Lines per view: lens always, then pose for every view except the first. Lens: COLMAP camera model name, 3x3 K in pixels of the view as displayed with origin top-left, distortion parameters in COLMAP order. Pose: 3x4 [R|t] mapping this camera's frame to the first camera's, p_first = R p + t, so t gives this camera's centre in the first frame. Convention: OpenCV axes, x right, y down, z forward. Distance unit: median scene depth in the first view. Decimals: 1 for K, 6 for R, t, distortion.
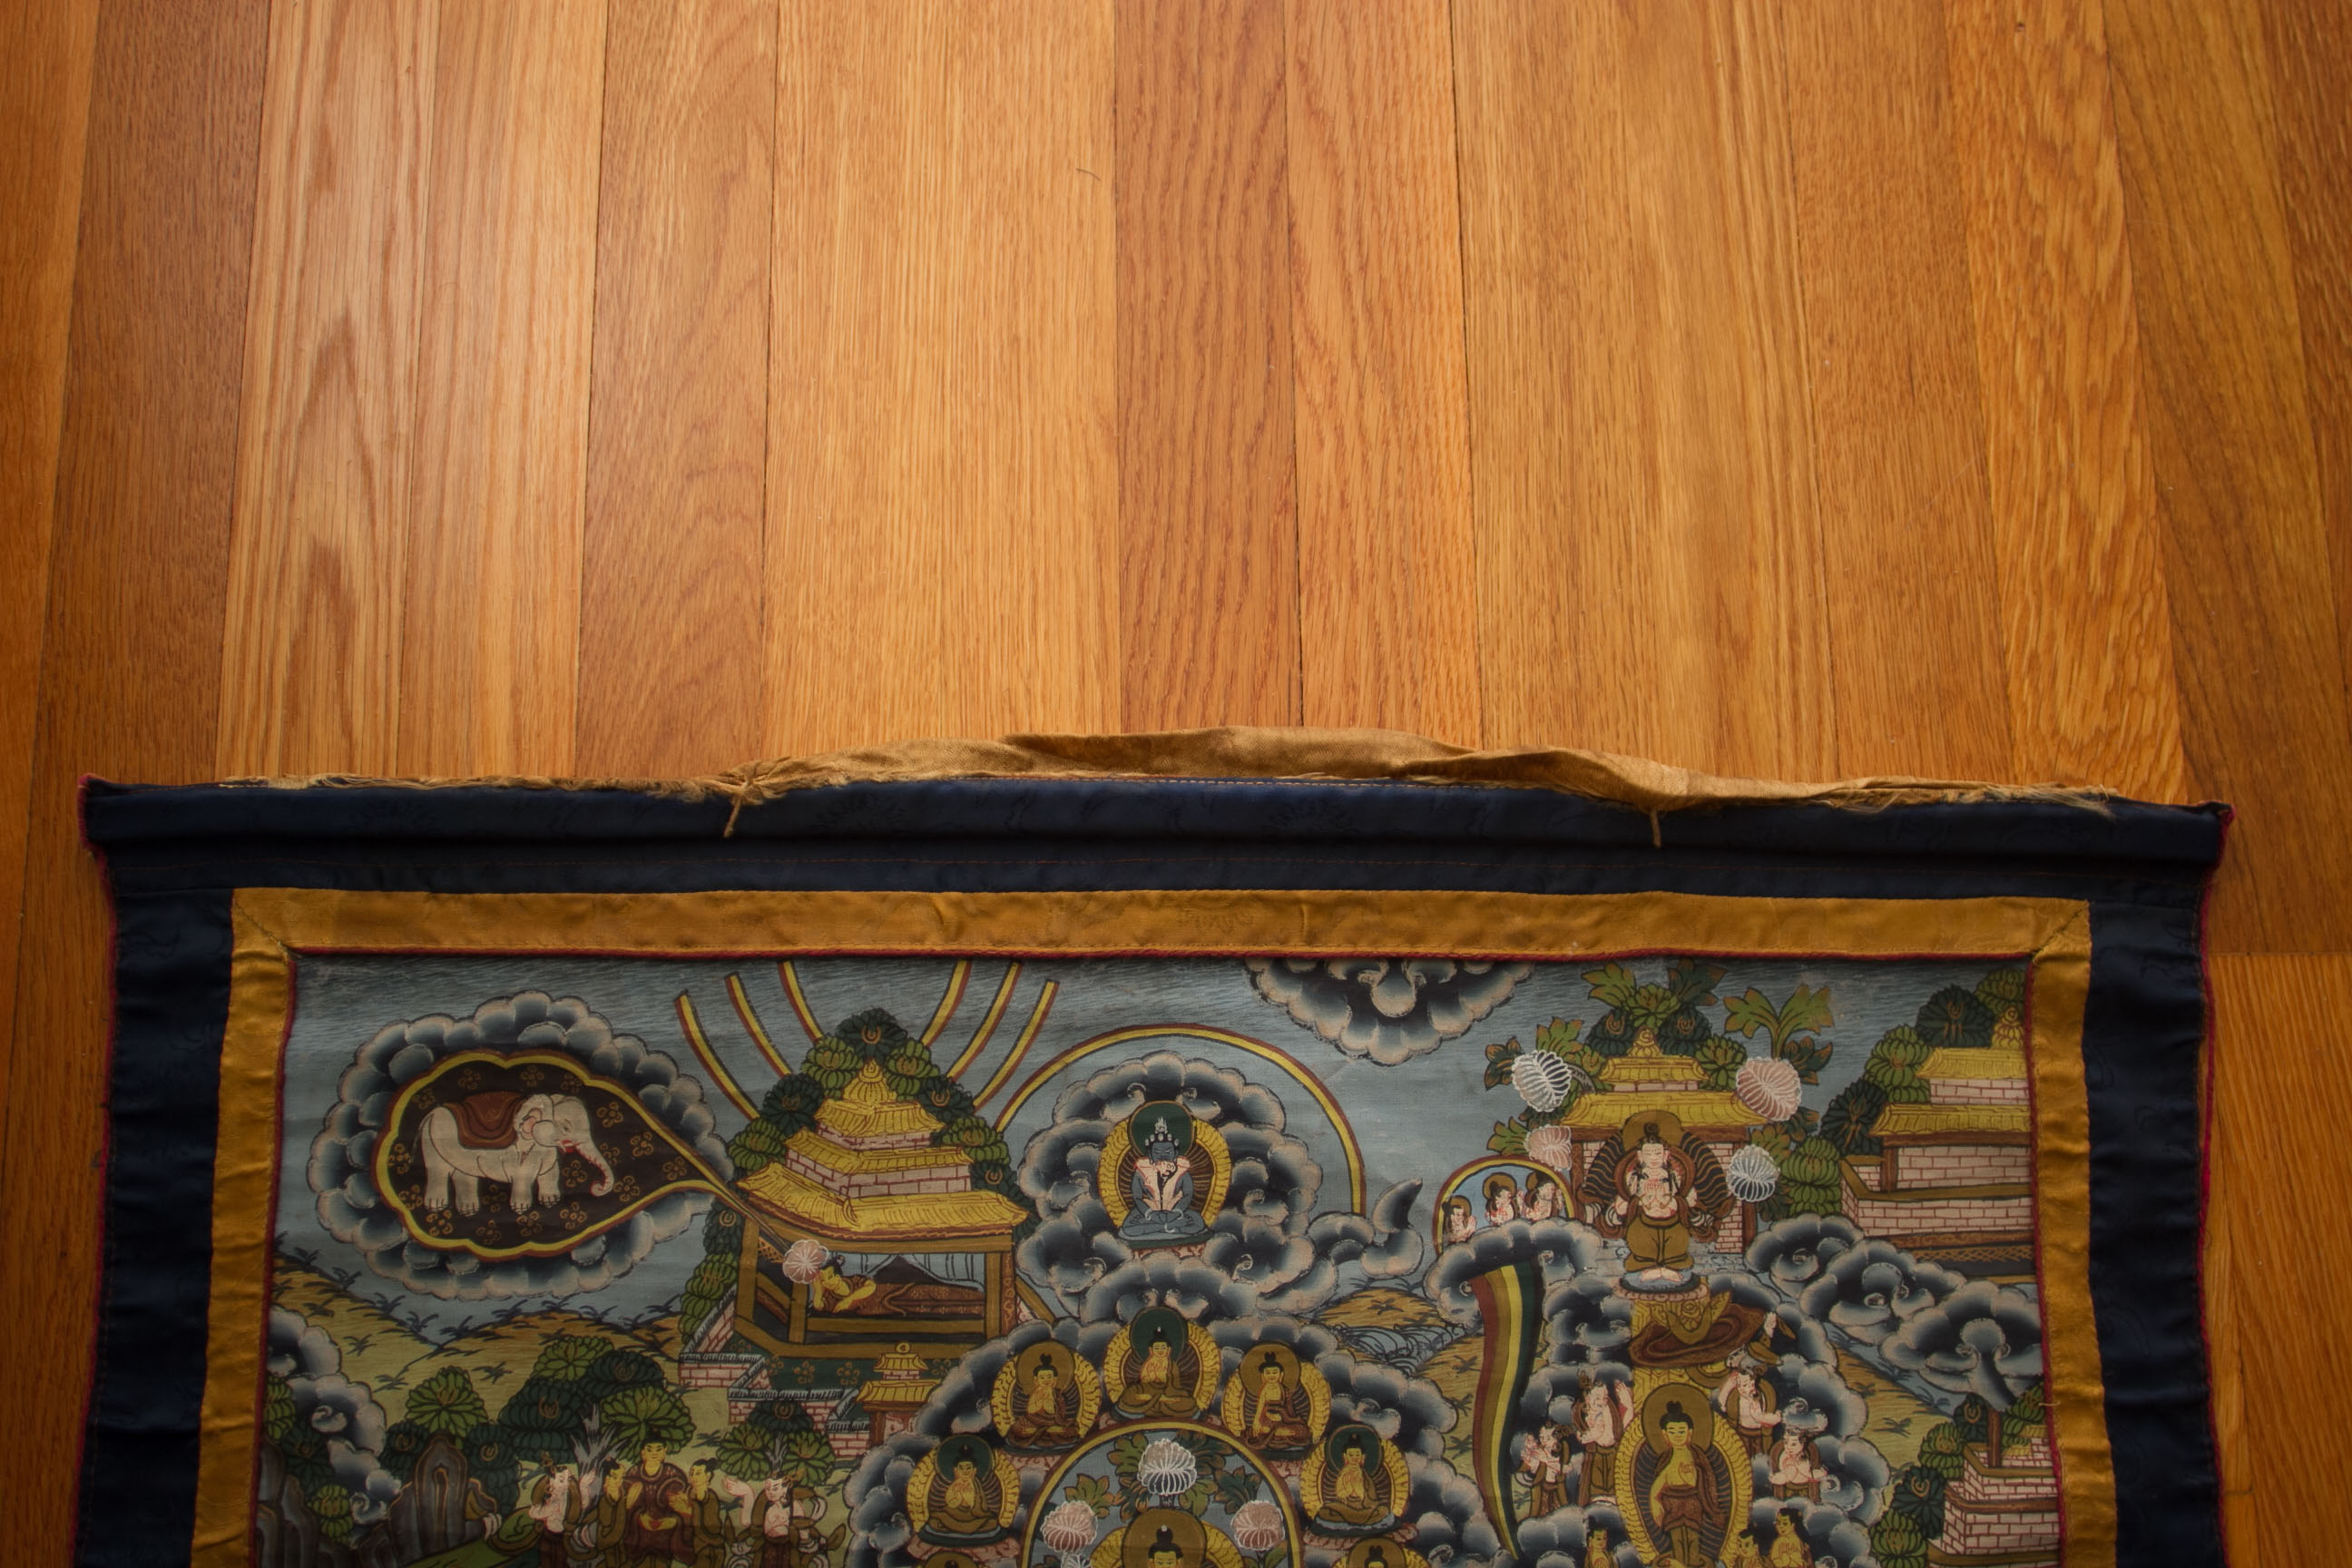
lens RADIAL K [[2172.8, 0, 1176.0], [0, 2172.8, 784.0], [0, 0, 1]] dist [-0.067394, 0.049889]
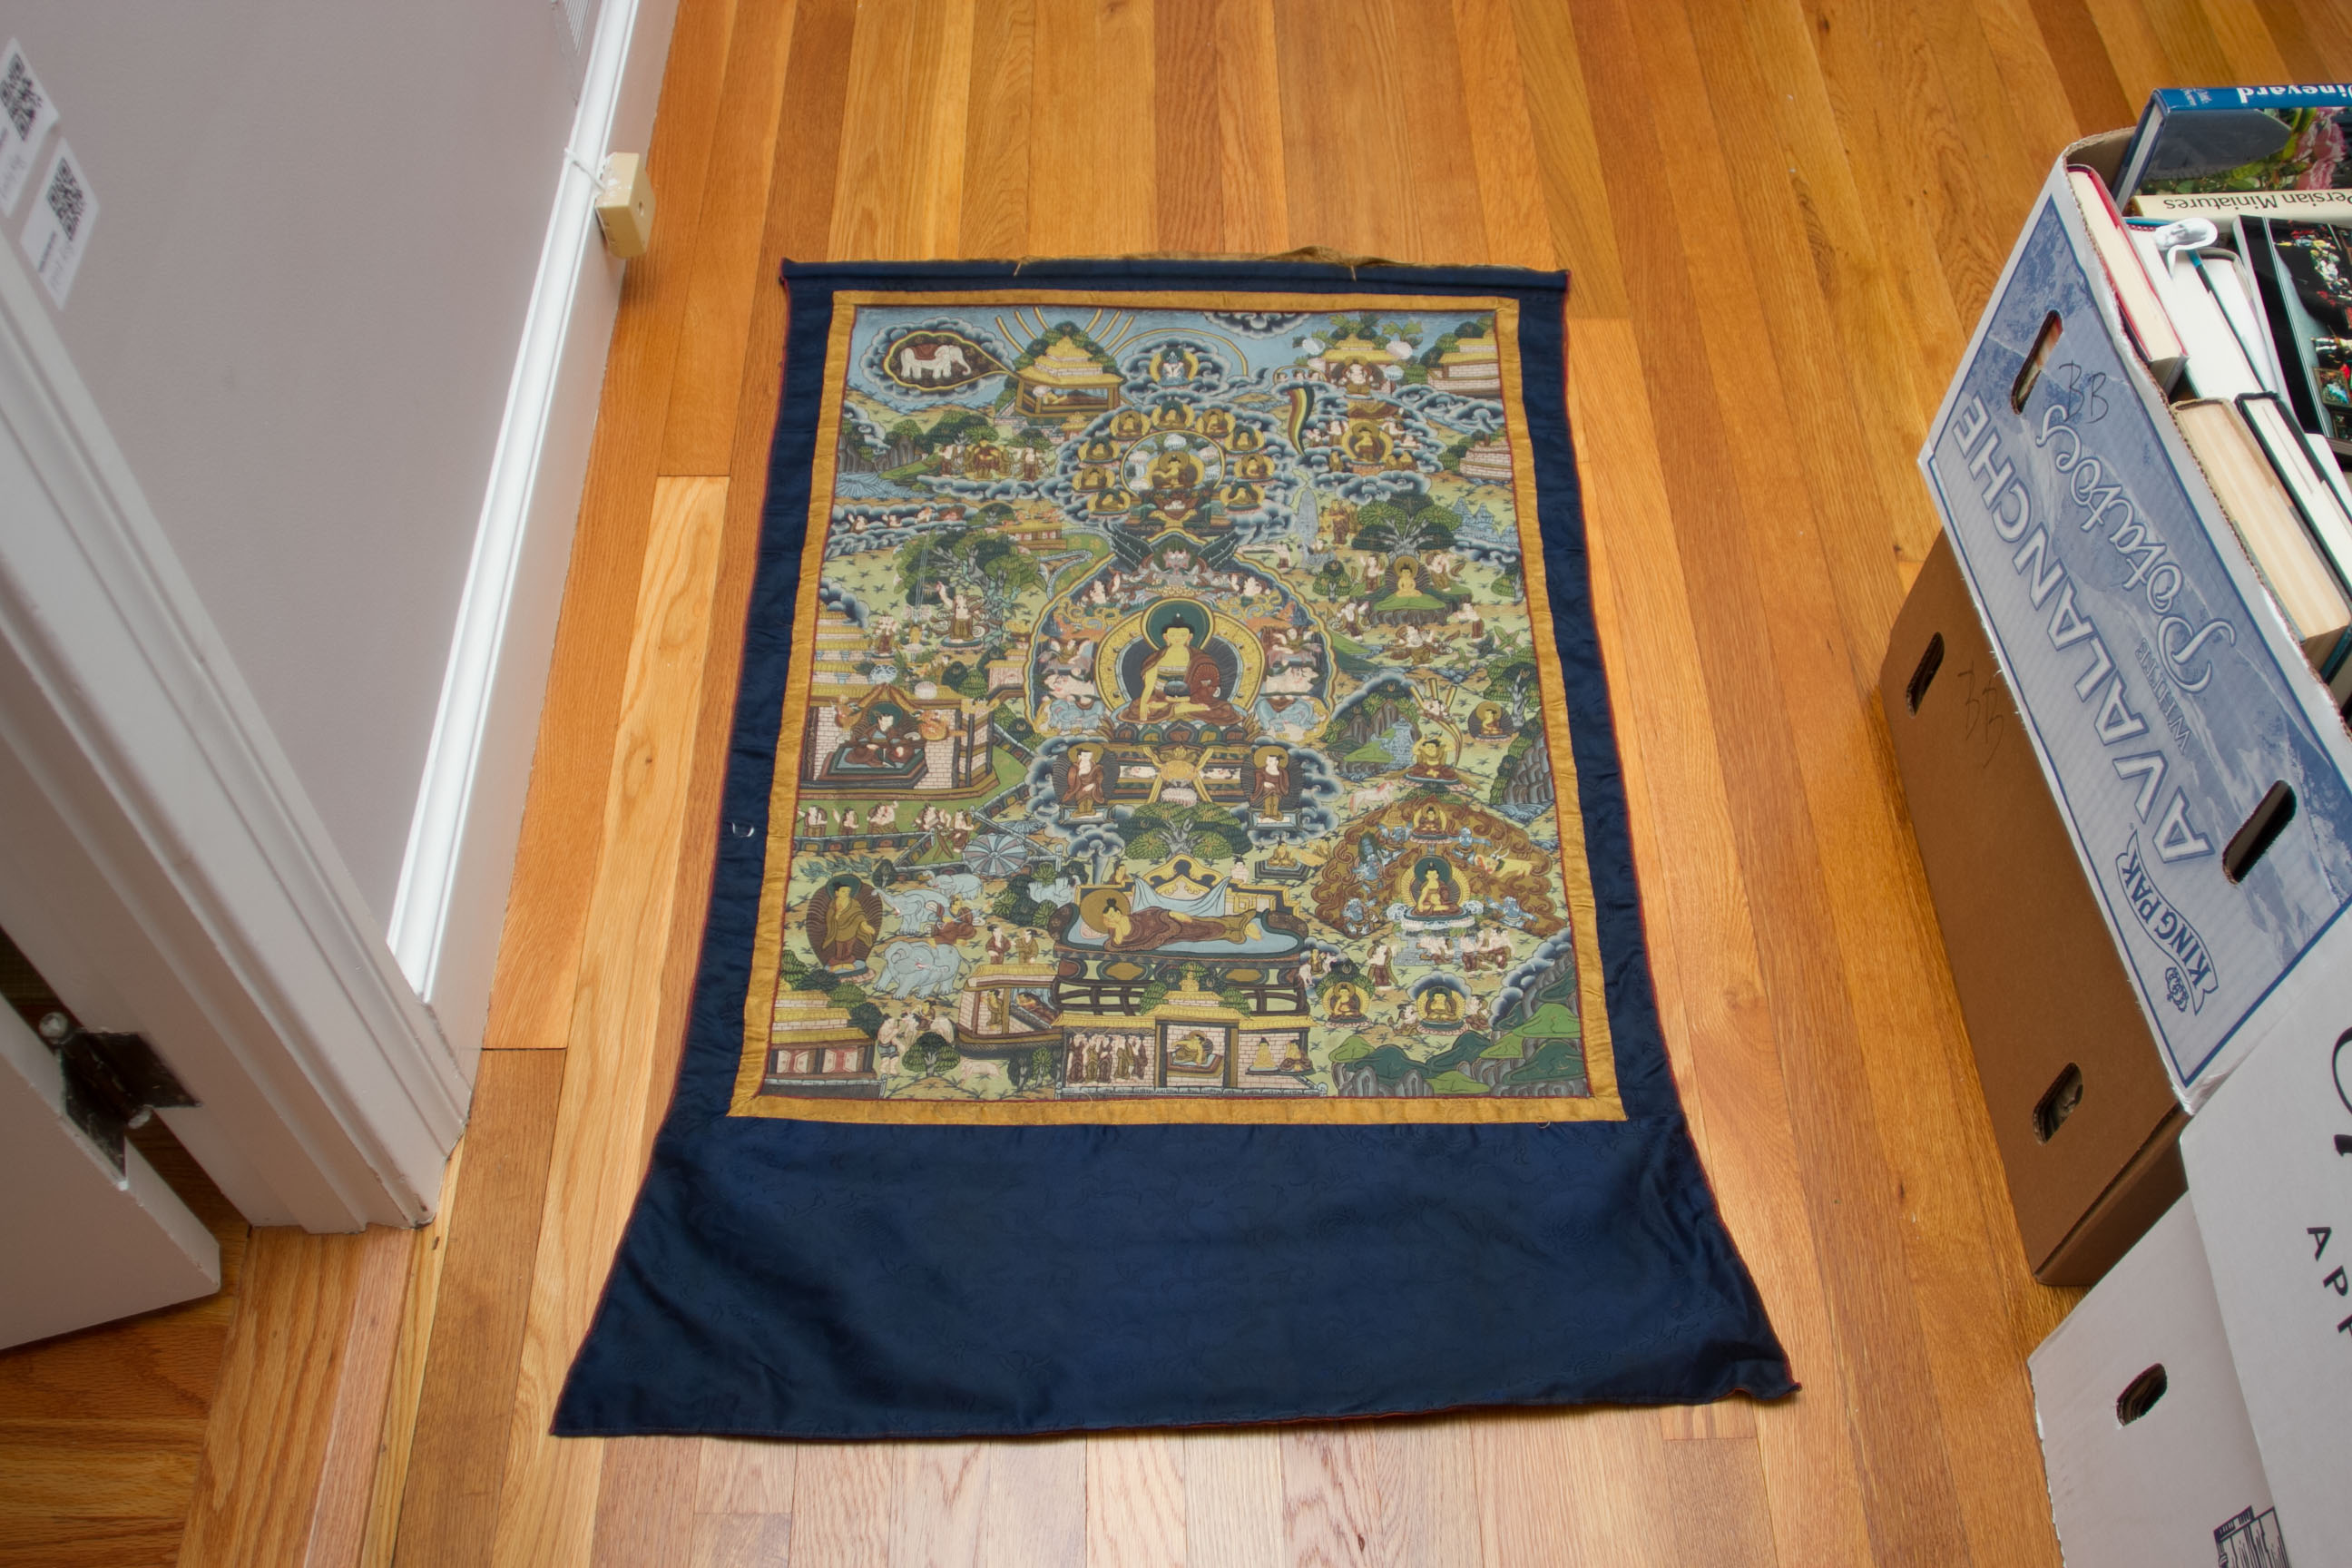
lens RADIAL K [[2172.8, 0, 1176.0], [0, 2172.8, 784.0], [0, 0, 1]] dist [-0.067394, 0.049889]
pose [[0.999886, -0.008807, -0.012274, 0.025957], [0.003020, 0.912611, -0.408818, 1.775520], [0.014802, 0.408734, 0.912533, -1.270165]]
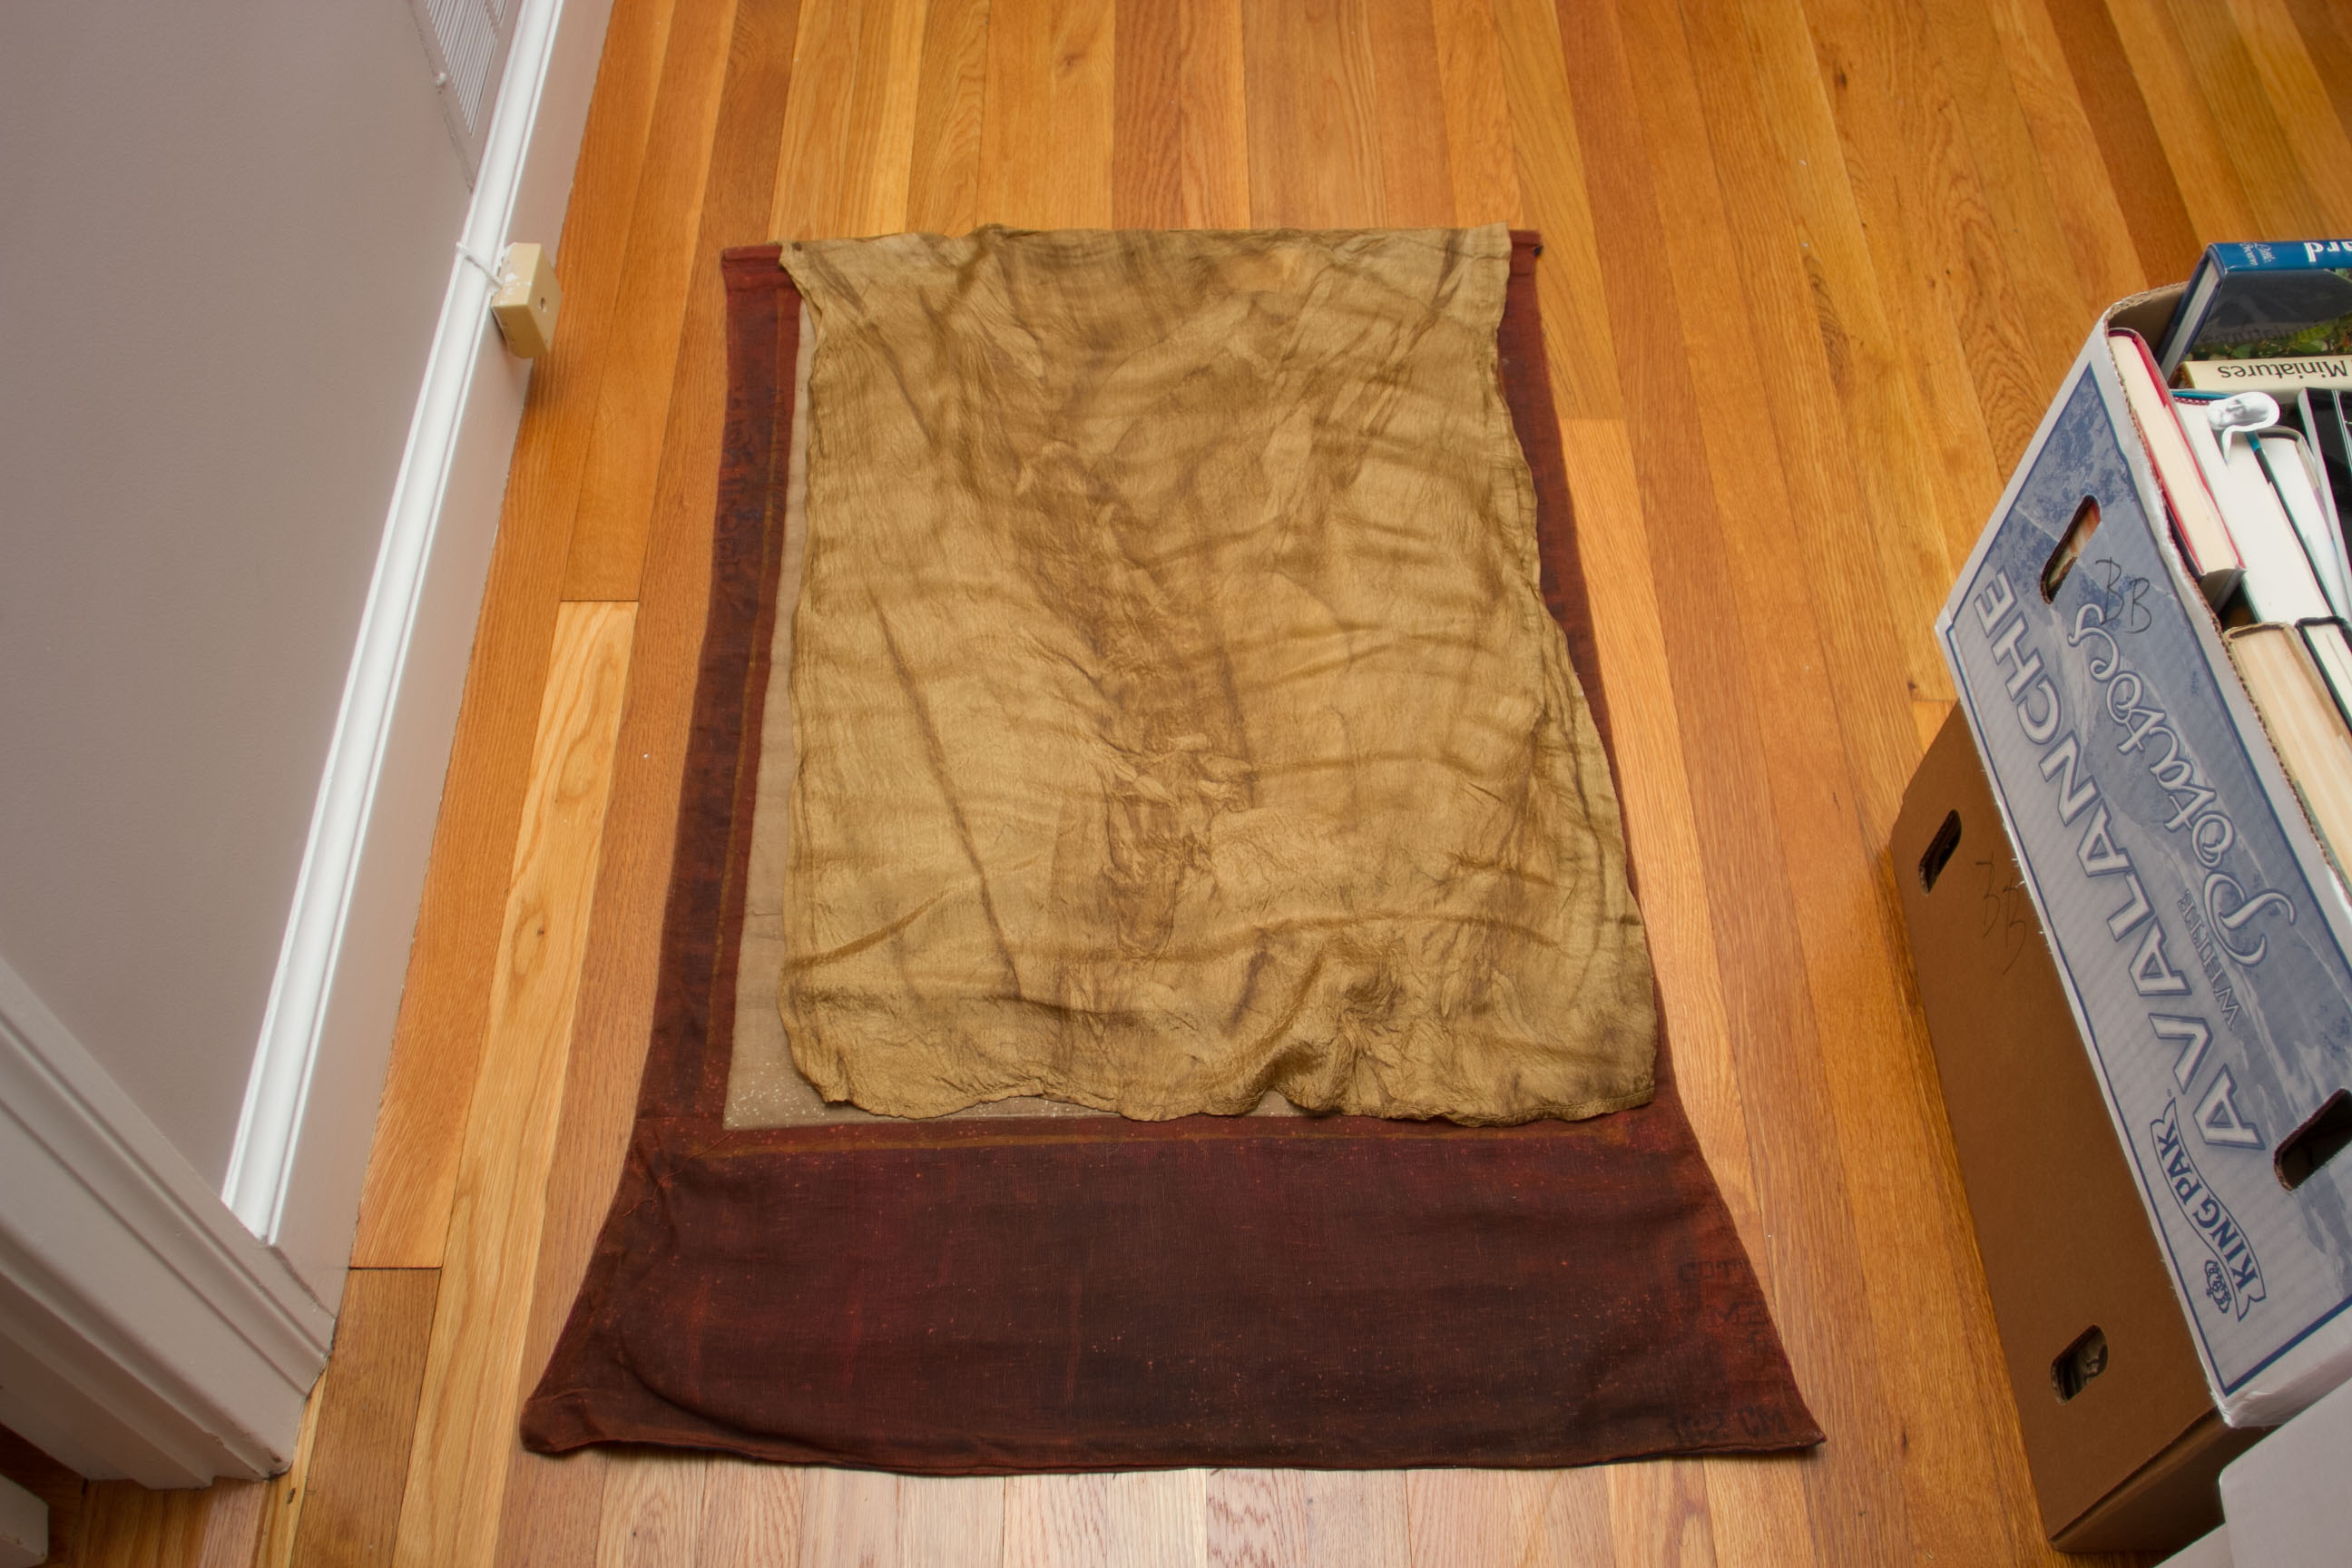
lens RADIAL K [[2172.8, 0, 1176.0], [0, 2172.8, 784.0], [0, 0, 1]] dist [-0.067394, 0.049889]
pose [[0.999775, -0.005440, -0.020492, 0.103063], [-0.002883, 0.922670, -0.385580, 1.475808], [0.021005, 0.385553, 0.922447, -1.169112]]
